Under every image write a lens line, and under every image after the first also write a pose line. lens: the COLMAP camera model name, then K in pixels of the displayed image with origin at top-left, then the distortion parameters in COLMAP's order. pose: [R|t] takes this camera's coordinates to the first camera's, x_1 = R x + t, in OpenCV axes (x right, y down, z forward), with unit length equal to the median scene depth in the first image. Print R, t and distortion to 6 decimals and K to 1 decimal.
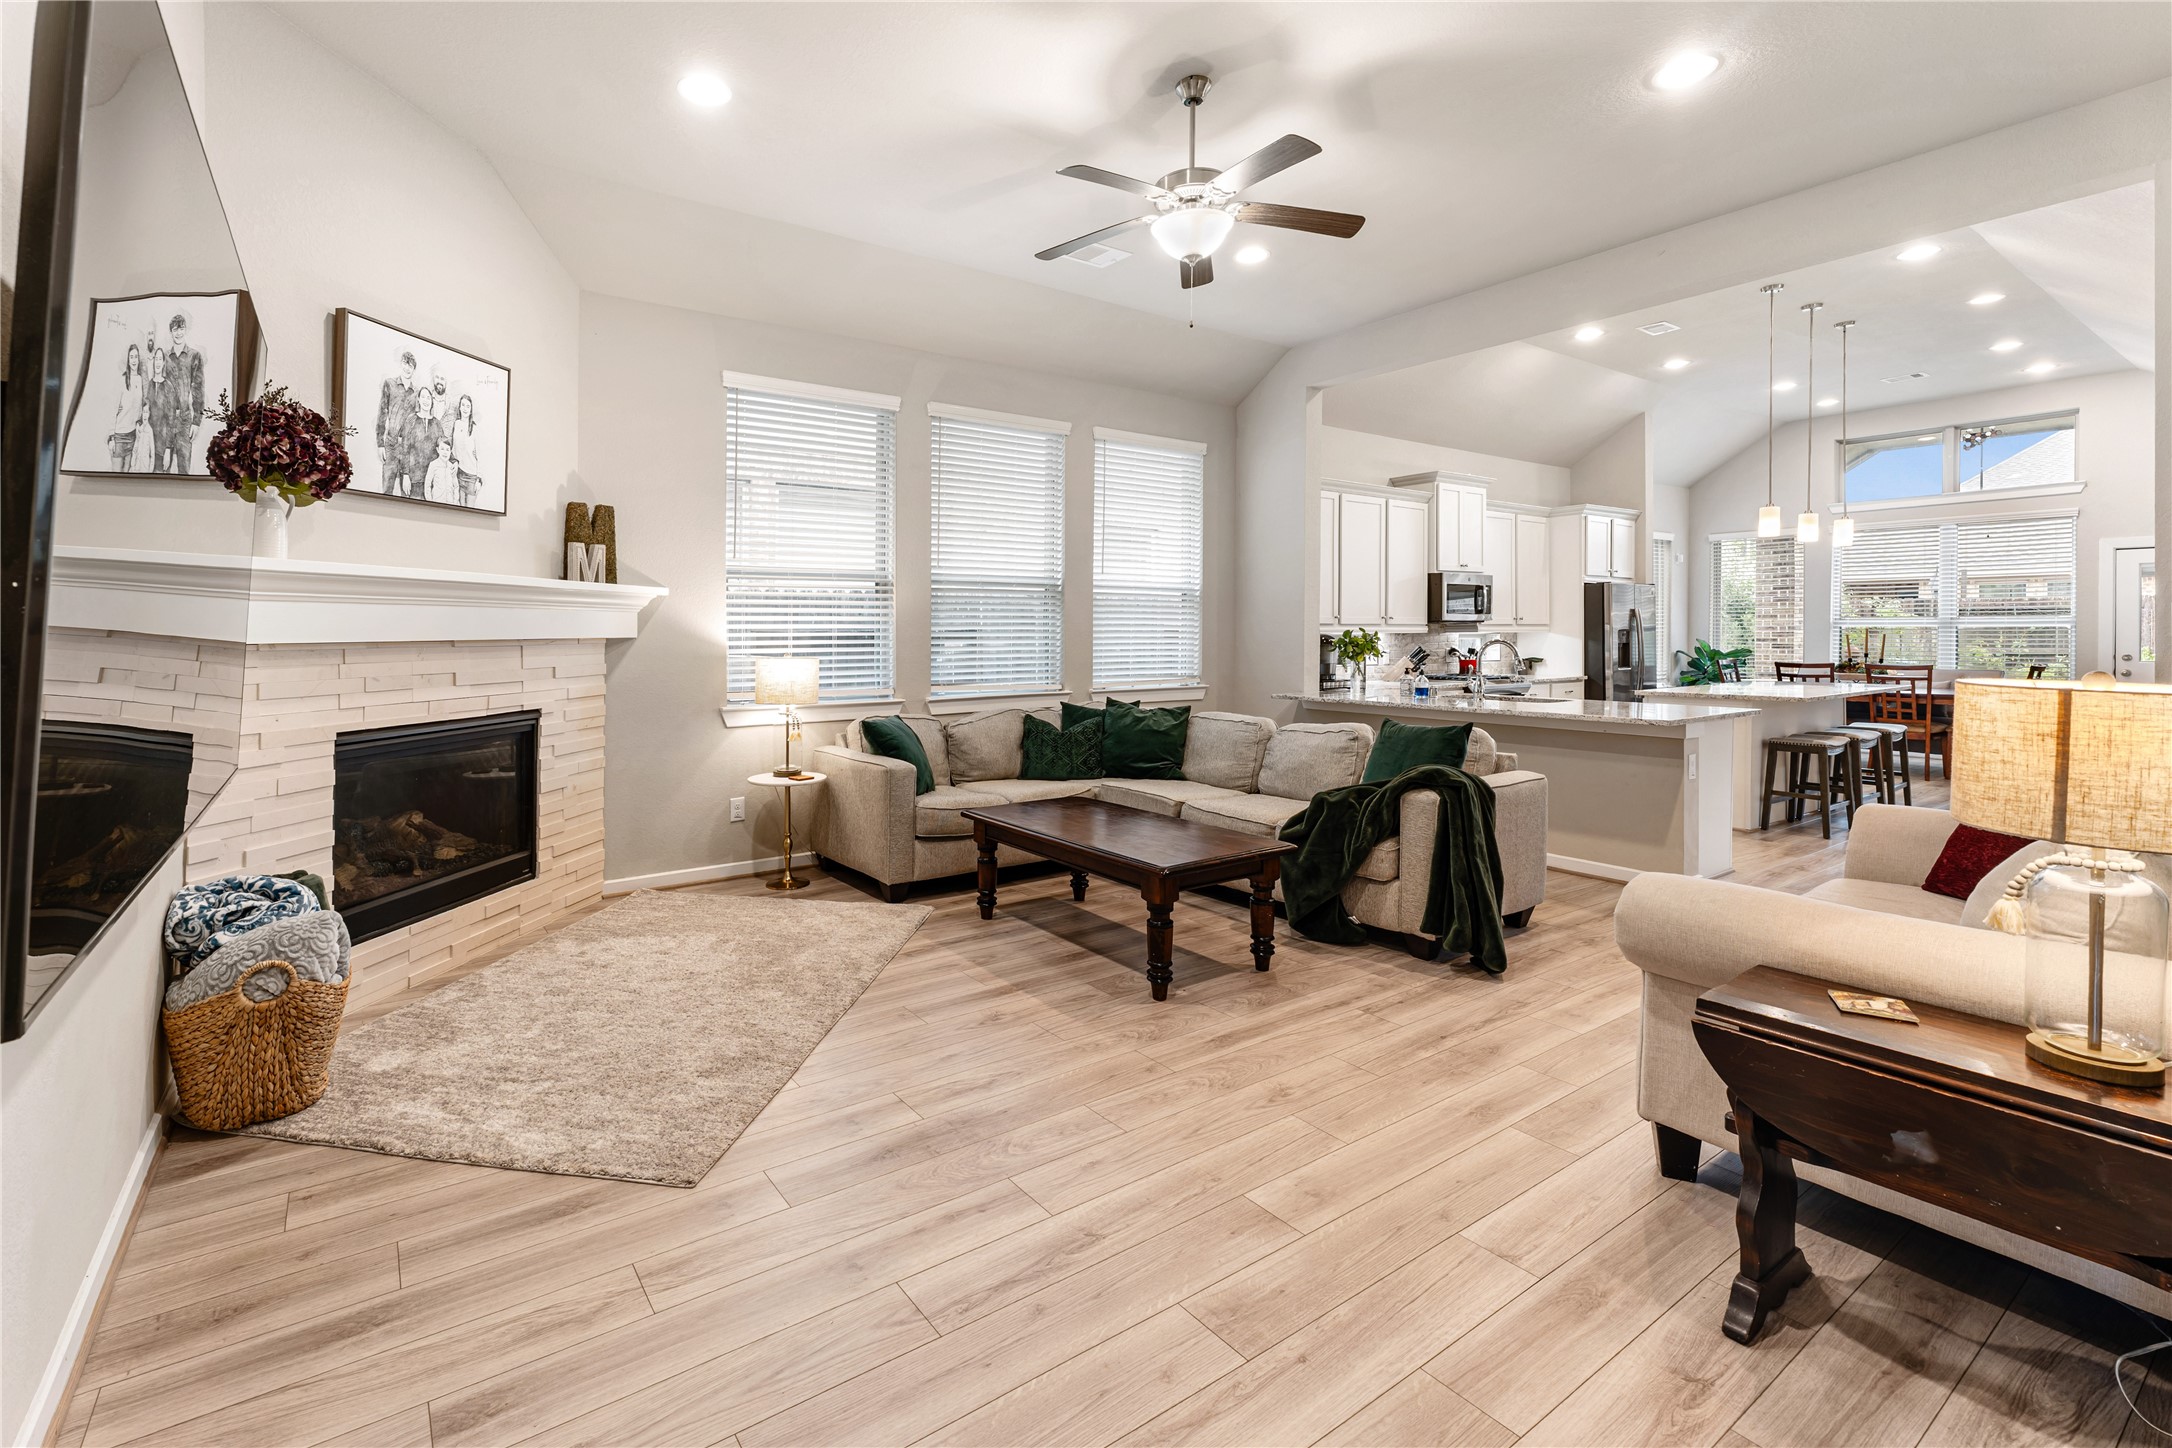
lens RADIAL K [[953.3, 0, 1009.3], [0, 953.3, 649.2], [0, 0, 1]] dist [0.000282, 0.000002]
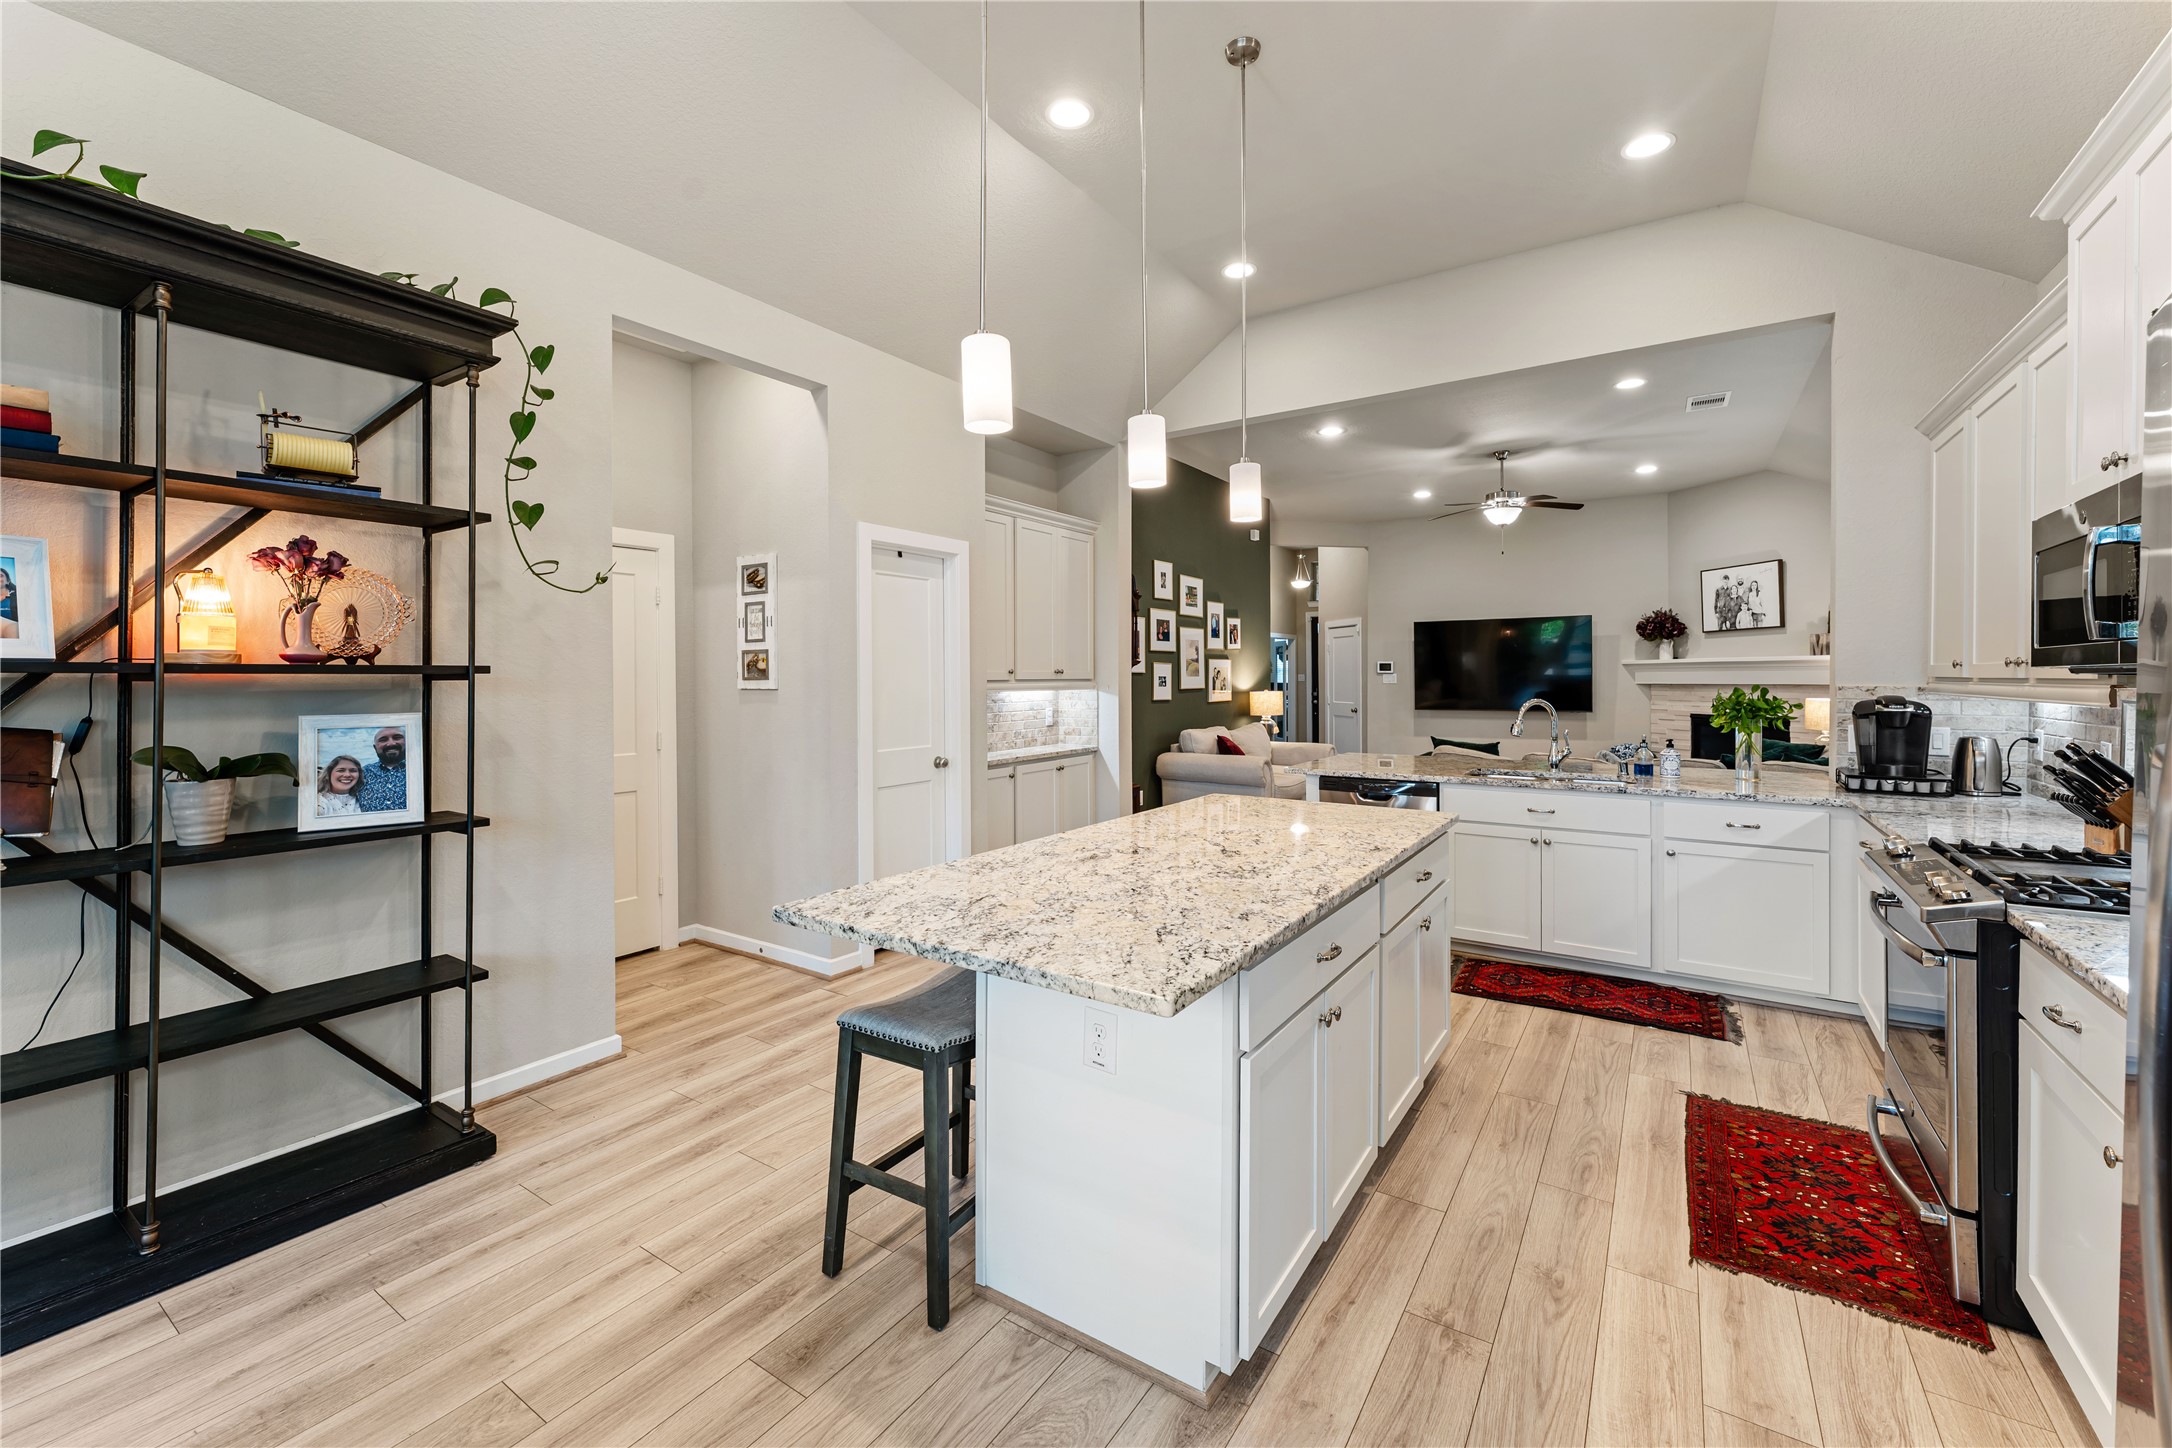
lens RADIAL K [[885.4, 0, 1083.7], [0, 885.4, 677.9], [0, 0, 1]] dist [-0.000406, -0.000035]
pose [[-0.925233, 0.007201, -0.379332, 1.280567], [-0.000374, 0.999802, 0.019890, -0.048430], [0.379400, 0.018545, -0.925047, 1.704470]]
